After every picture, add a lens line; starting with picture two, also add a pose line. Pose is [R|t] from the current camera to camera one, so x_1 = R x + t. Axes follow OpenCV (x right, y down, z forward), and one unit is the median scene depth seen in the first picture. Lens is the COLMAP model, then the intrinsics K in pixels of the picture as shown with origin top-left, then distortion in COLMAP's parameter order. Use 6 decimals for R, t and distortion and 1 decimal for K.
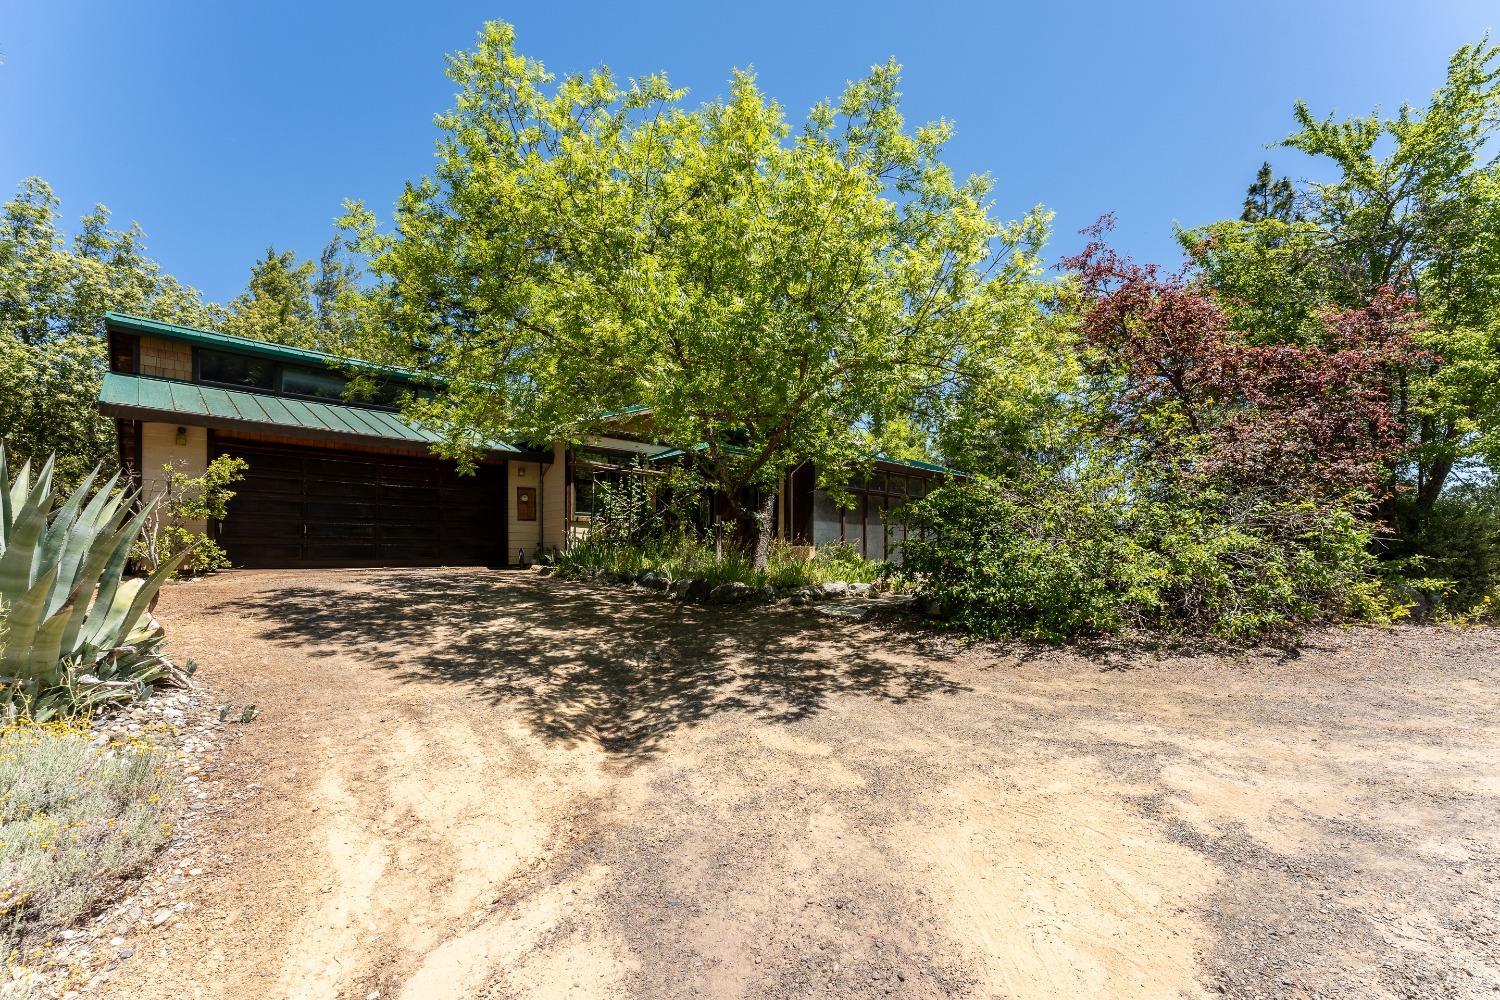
lens RADIAL K [[599.5, 0, 747.5], [0, 599.5, 512.4], [0, 0, 1]] dist [-0.000579, 0.000122]
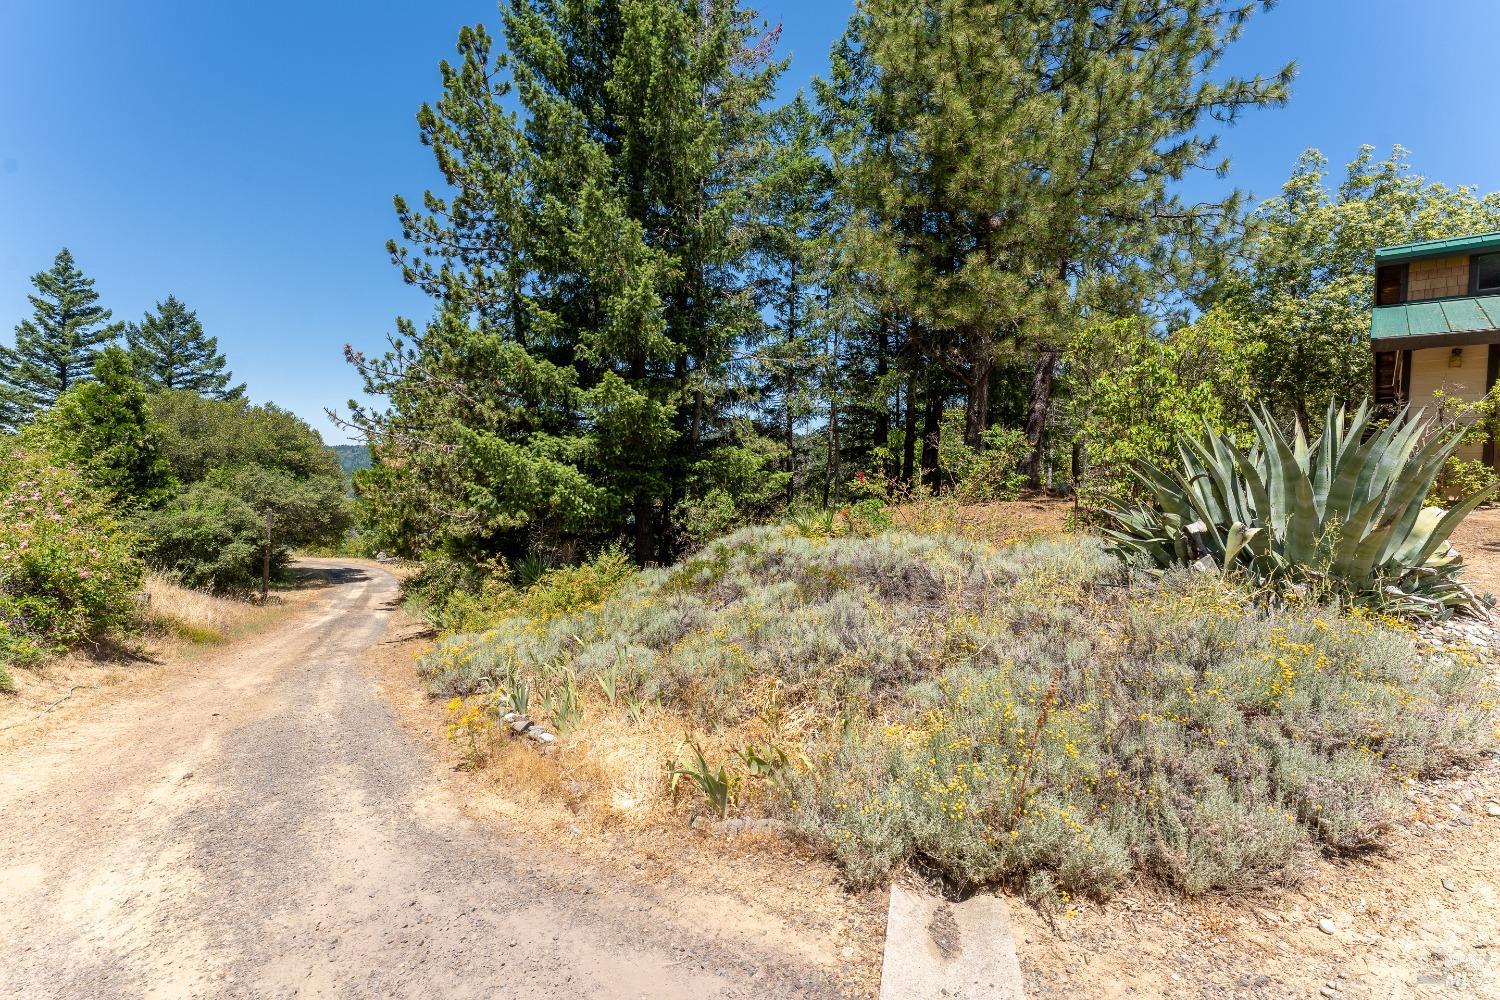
lens RADIAL K [[599.6, 0, 747.7], [0, 599.6, 495.6], [0, 0, 1]] dist [-0.000071, -0.000486]
pose [[-0.031195, 0.056452, -0.997918, 0.088280], [0.039141, 0.997707, 0.055217, -0.017744], [0.998747, -0.037337, -0.033333, -0.199380]]
